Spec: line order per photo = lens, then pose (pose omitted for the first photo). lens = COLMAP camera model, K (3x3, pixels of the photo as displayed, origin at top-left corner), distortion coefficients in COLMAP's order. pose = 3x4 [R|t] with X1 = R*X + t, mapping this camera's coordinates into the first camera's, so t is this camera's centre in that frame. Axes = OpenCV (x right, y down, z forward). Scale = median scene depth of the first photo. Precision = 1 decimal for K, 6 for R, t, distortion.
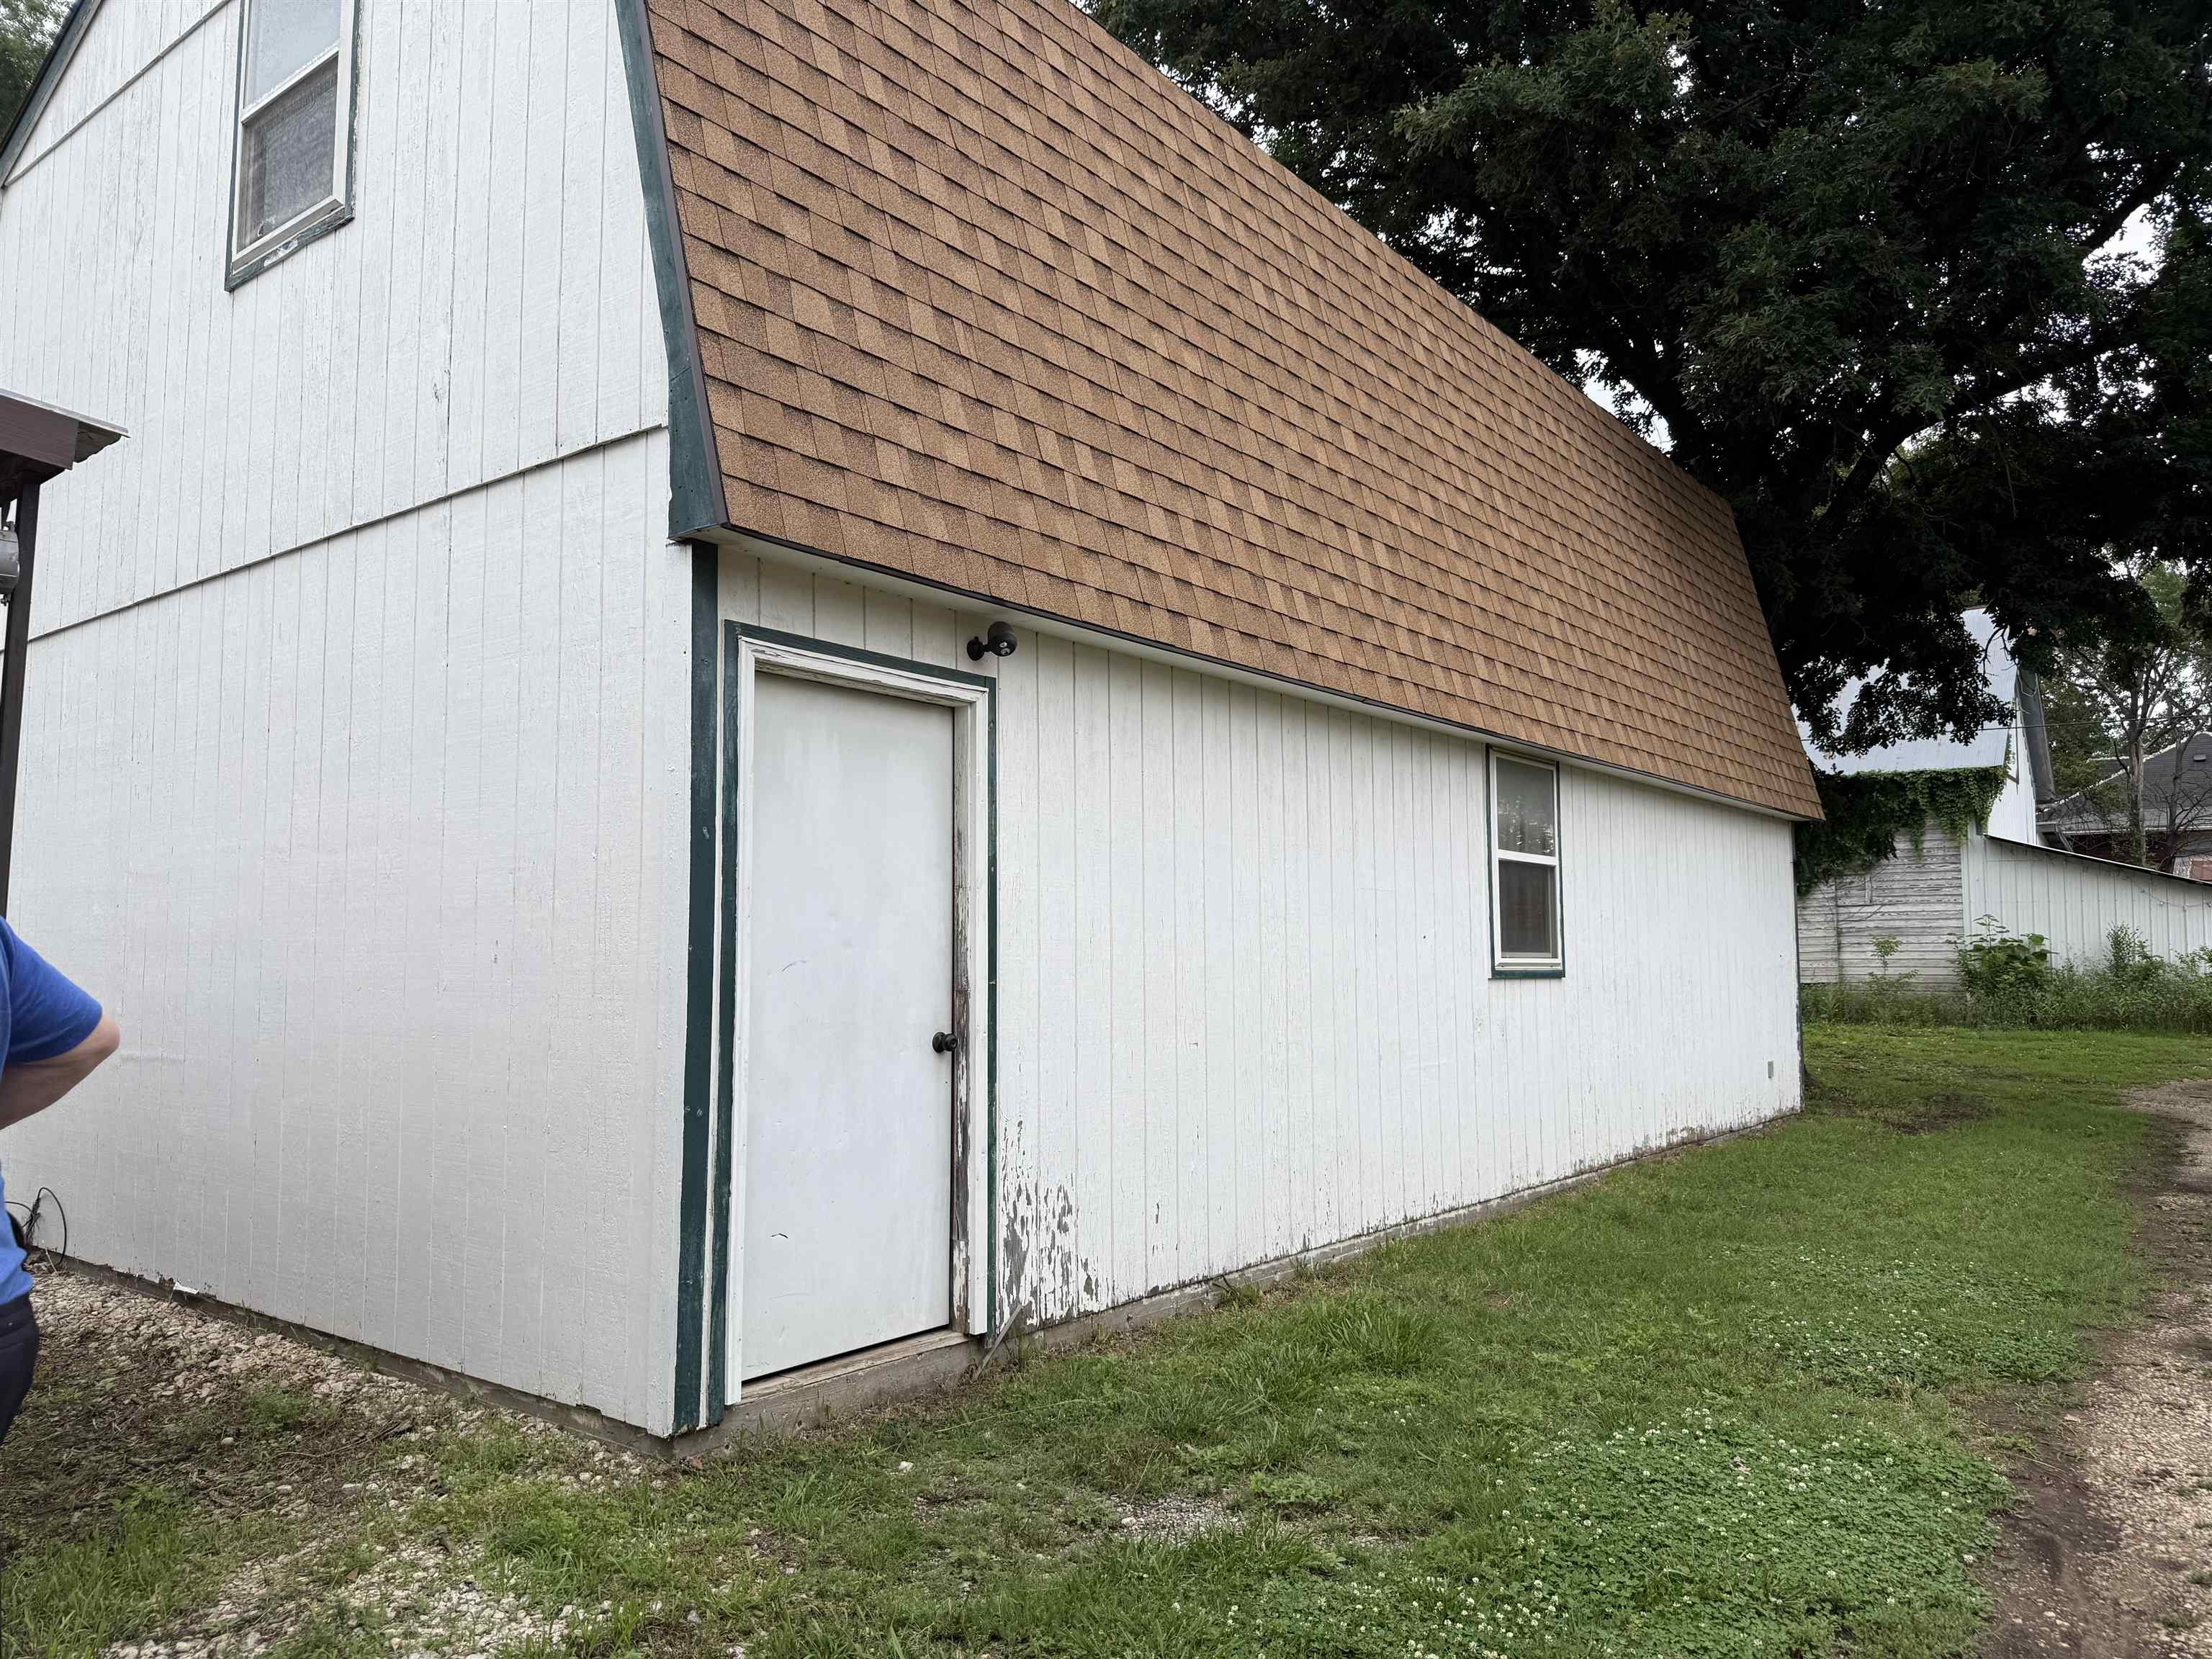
lens RADIAL K [[1557.0, 0, 1107.3], [0, 1557.0, 827.9], [0, 0, 1]] dist [-0.005898, -0.002005]
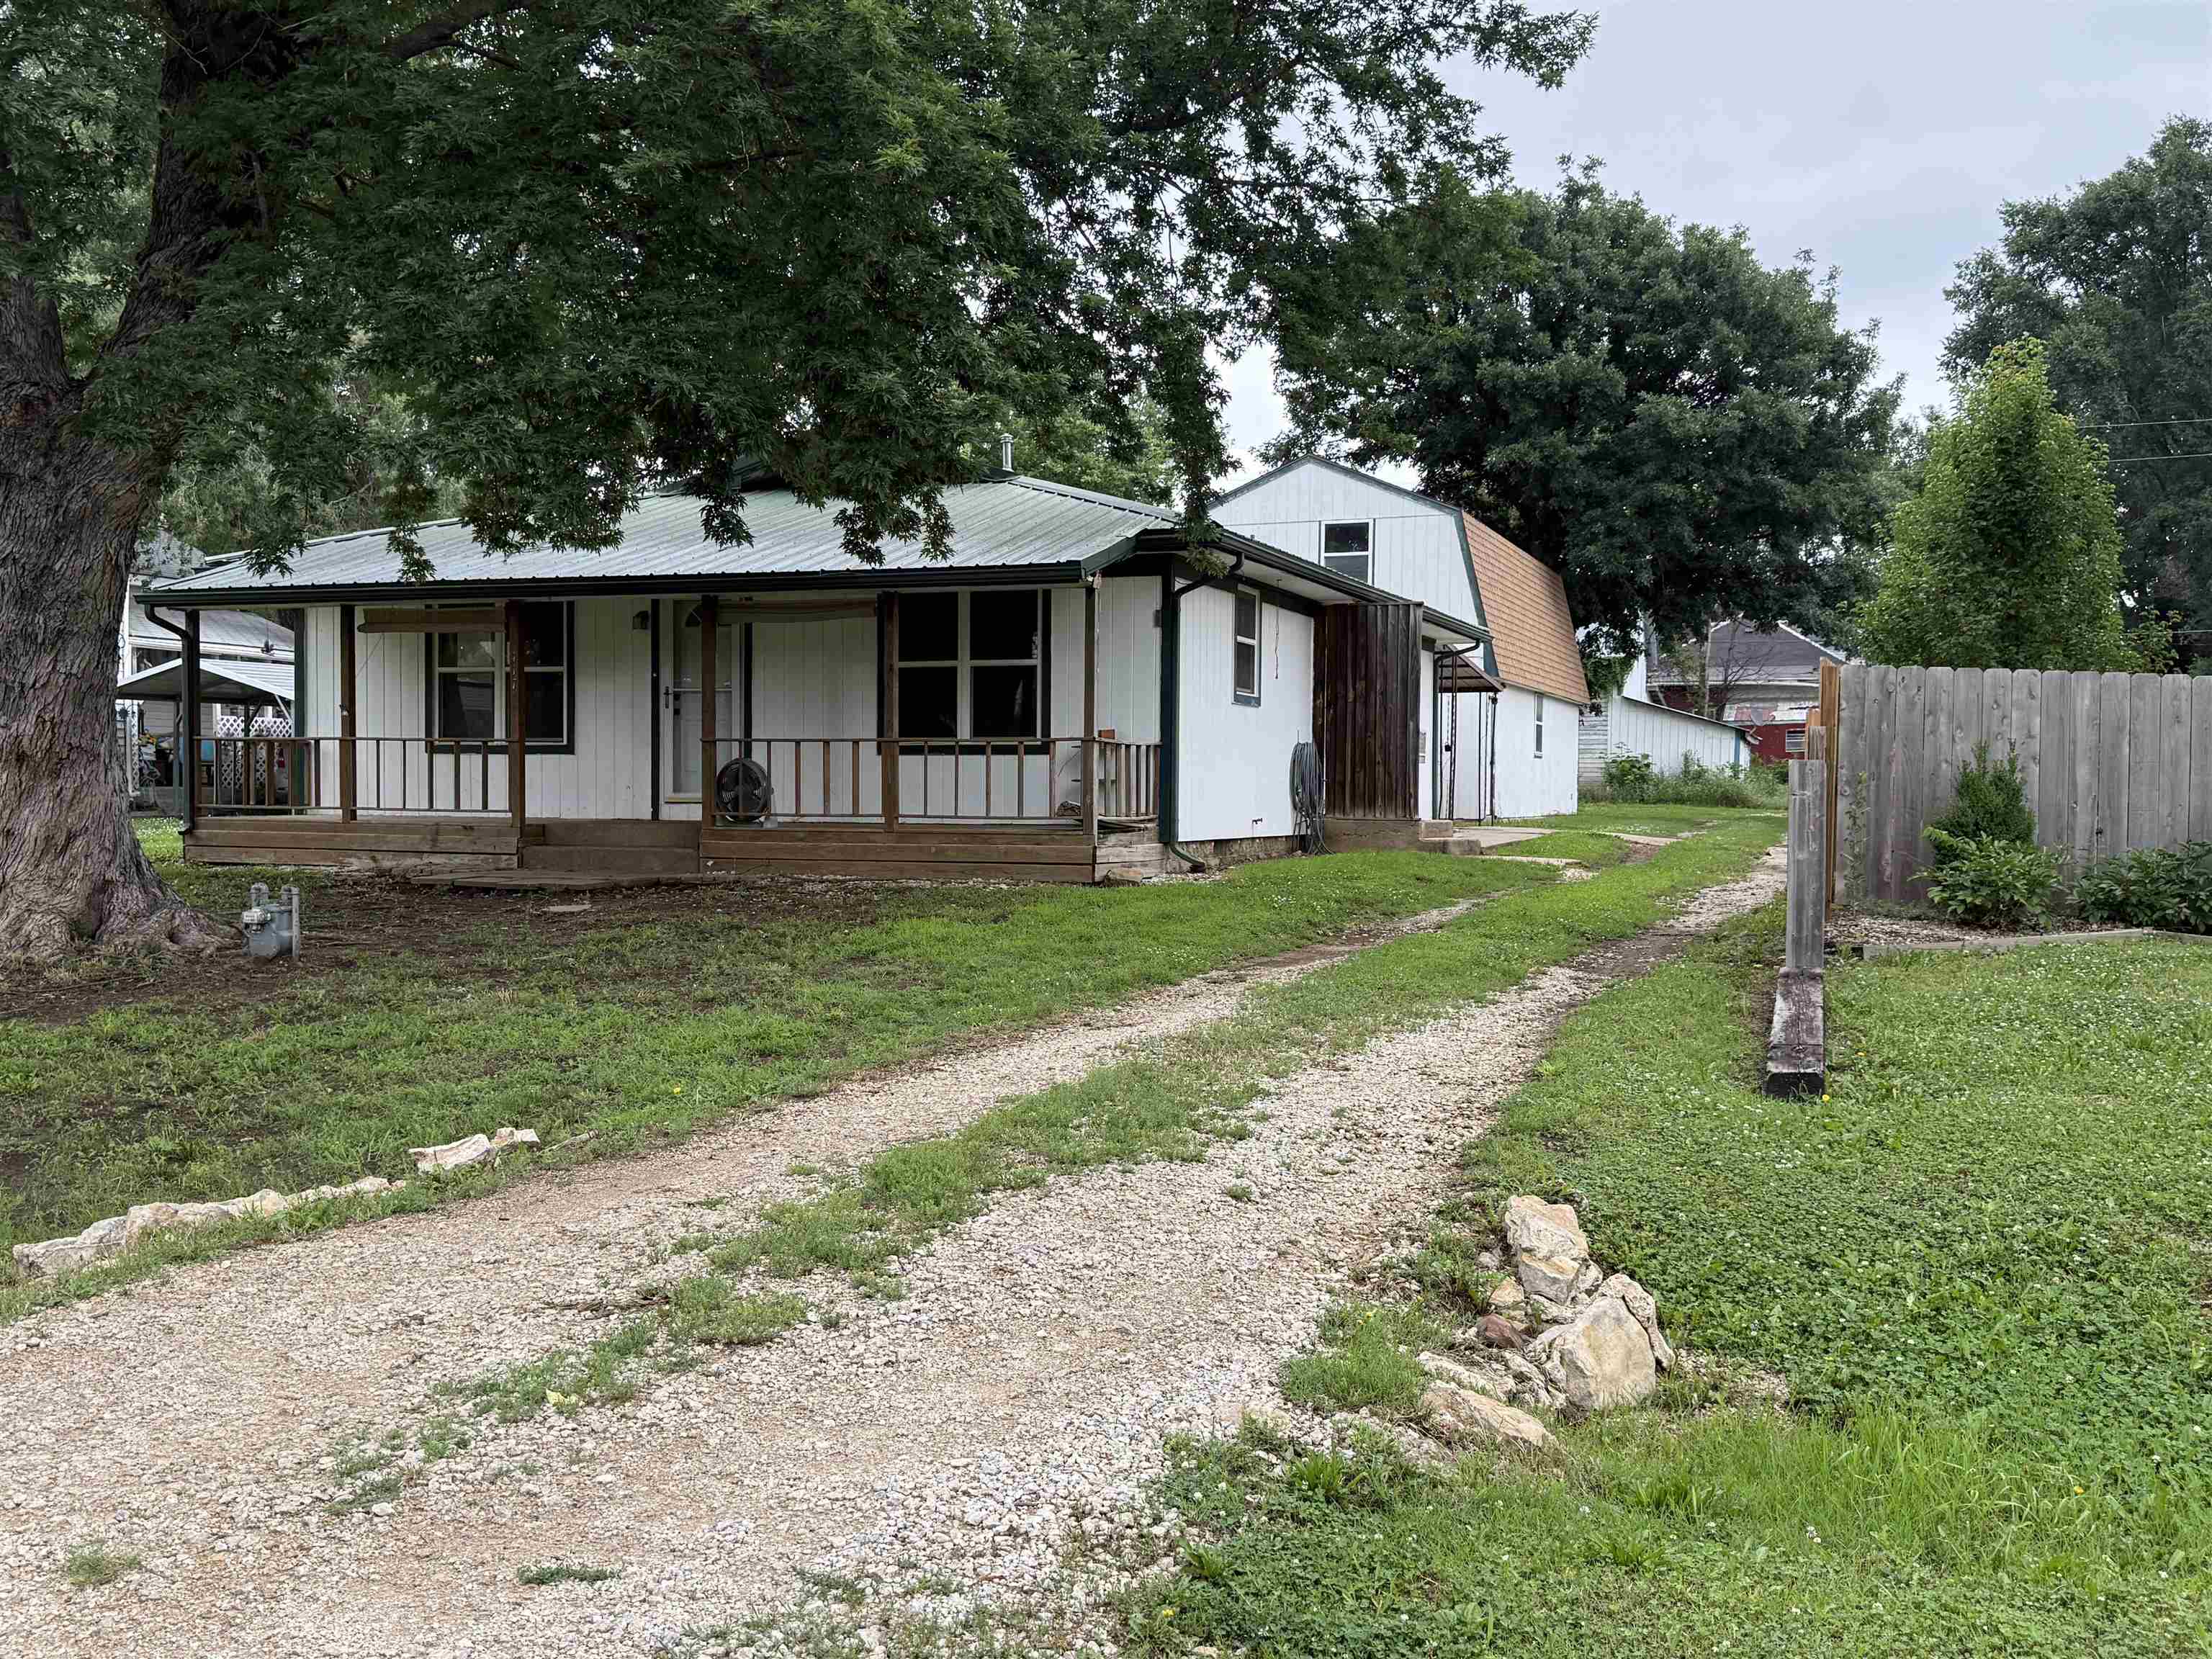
lens RADIAL K [[2143.1, 0, 1092.7], [0, 2143.1, 826.5], [0, 0, 1]] dist [0.135531, 0.000000]
pose [[0.952588, 0.004428, 0.304232, -0.749951], [-0.035153, 0.994800, 0.095587, -0.062019], [-0.302227, -0.101750, 0.947790, -1.151053]]
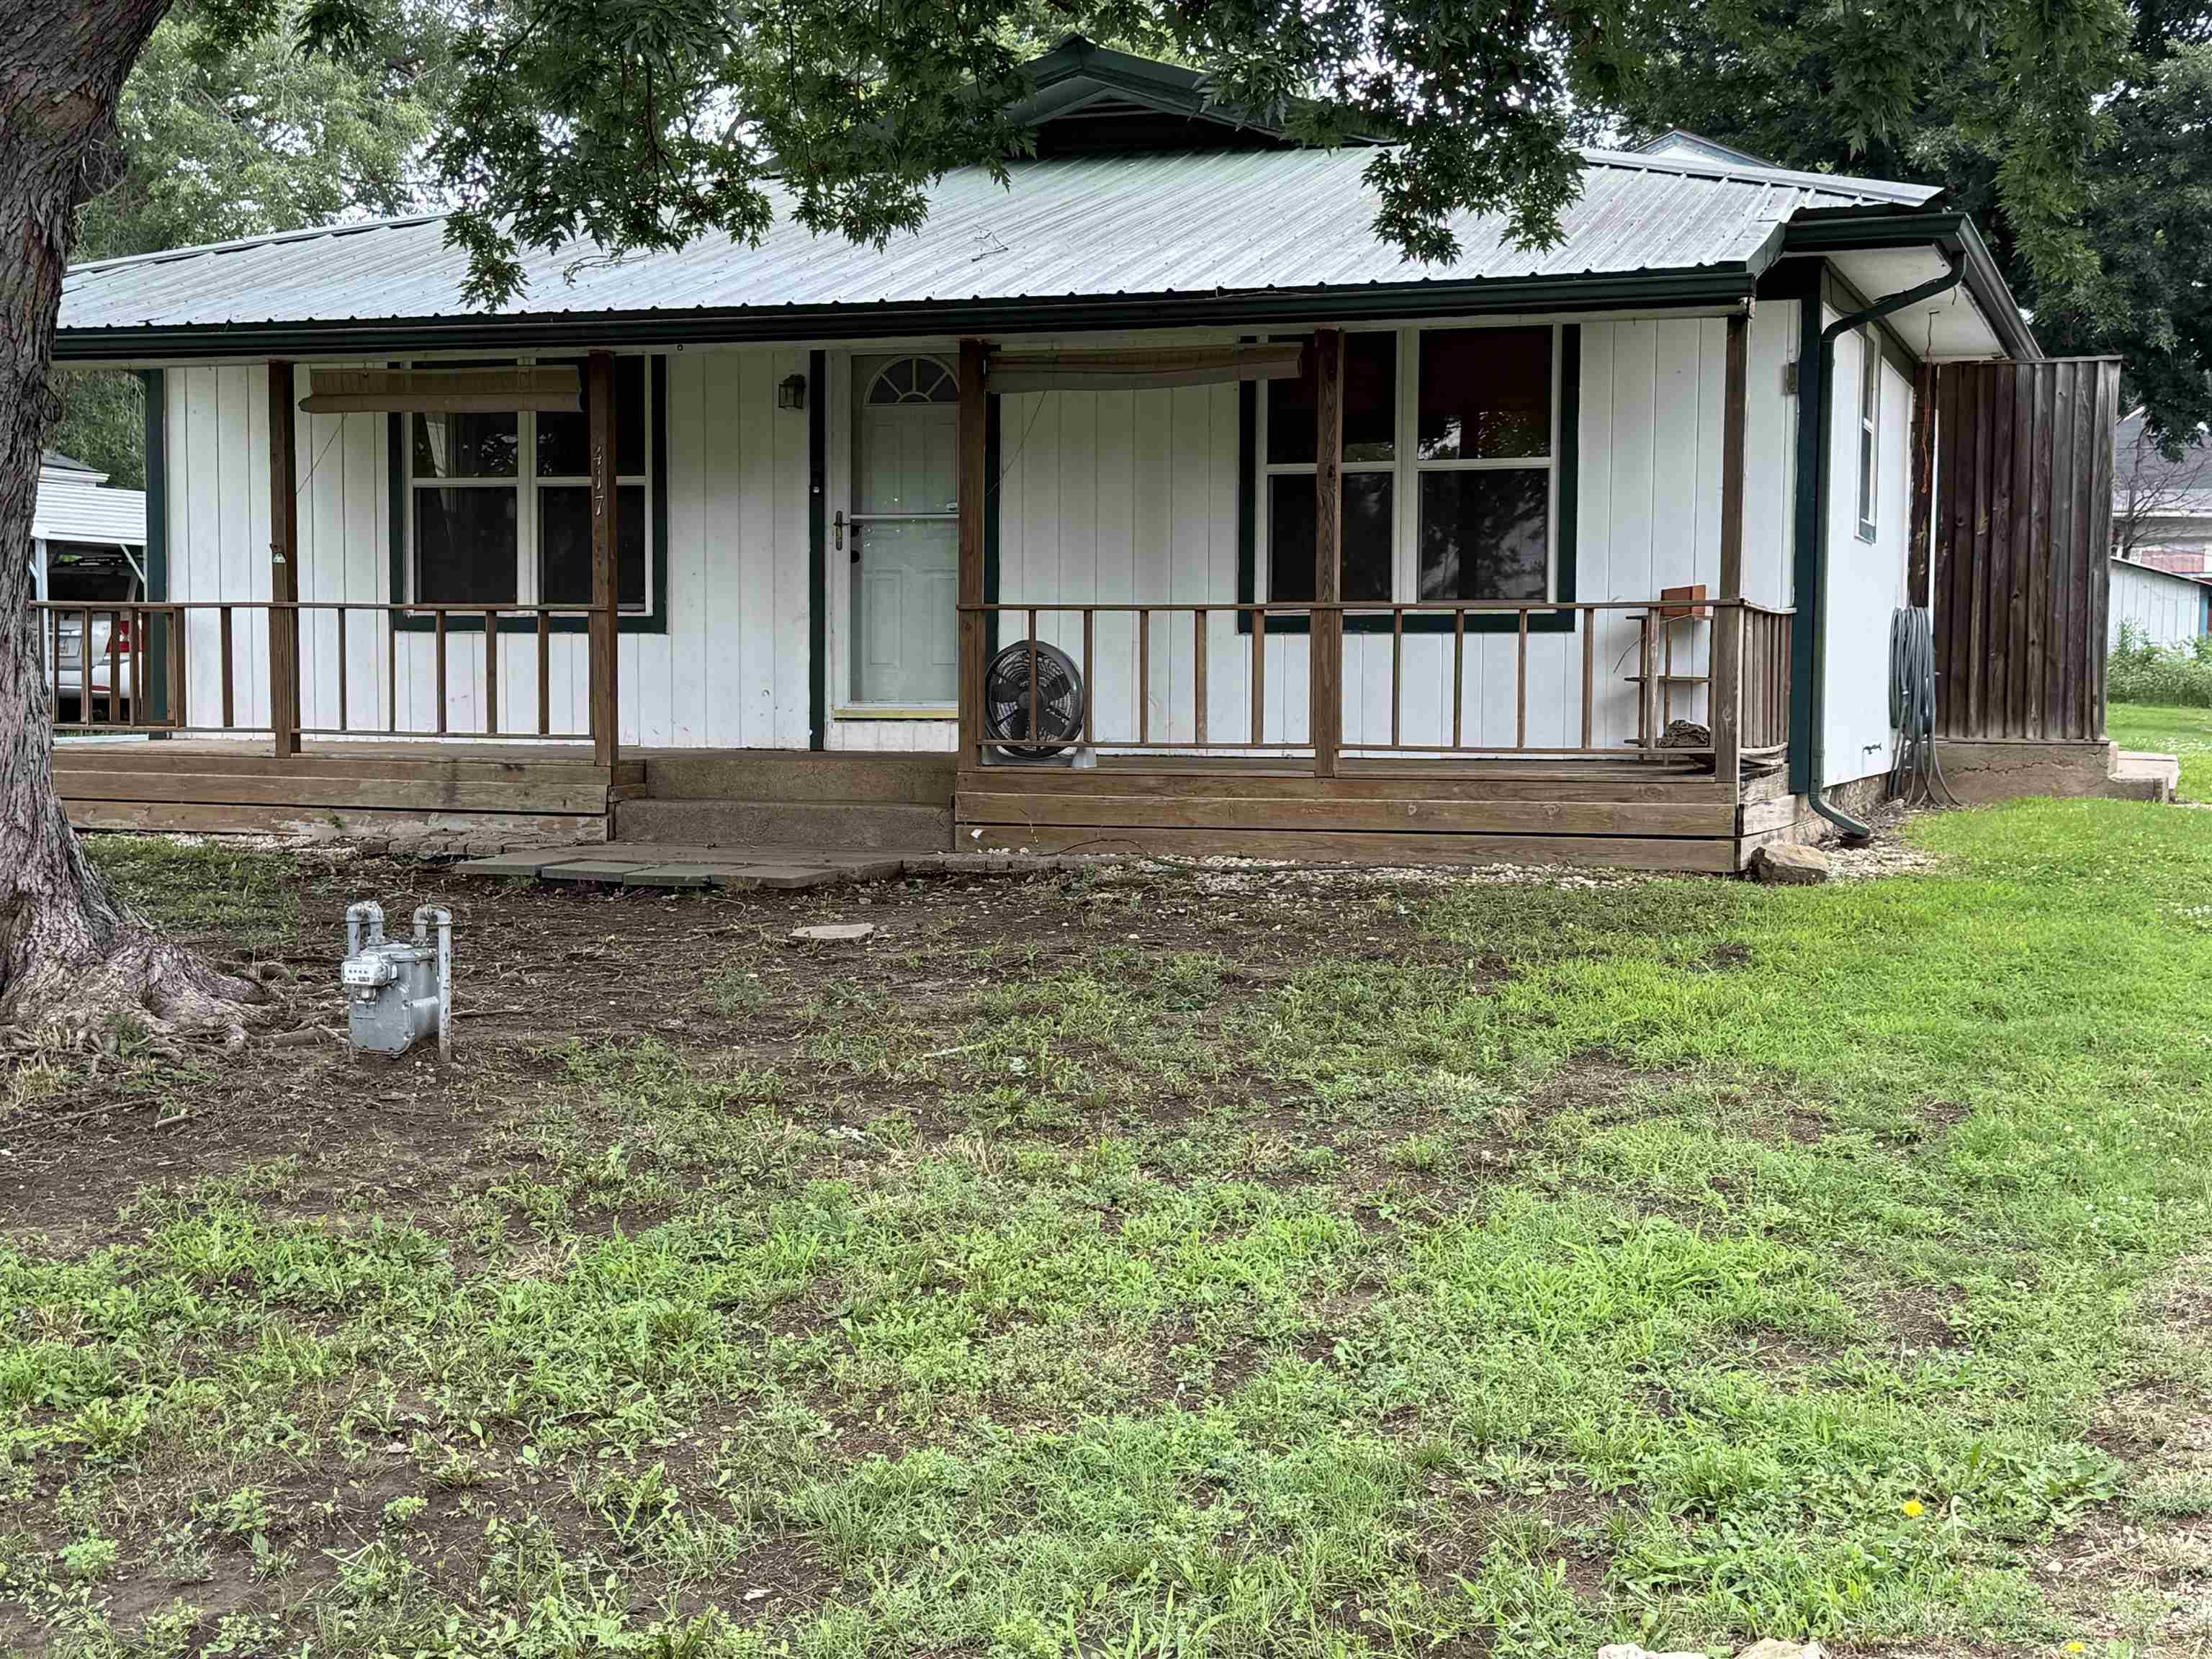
lens RADIAL K [[3143.2, 0, 1105.6], [0, 3143.2, 836.4], [0, 0, 1]] dist [0.106845, 0.000000]
pose [[0.945162, -0.008687, 0.326485, -0.821437], [-0.034972, 0.991207, 0.127617, -0.049321], [-0.324723, -0.132036, 0.936548, -0.968179]]
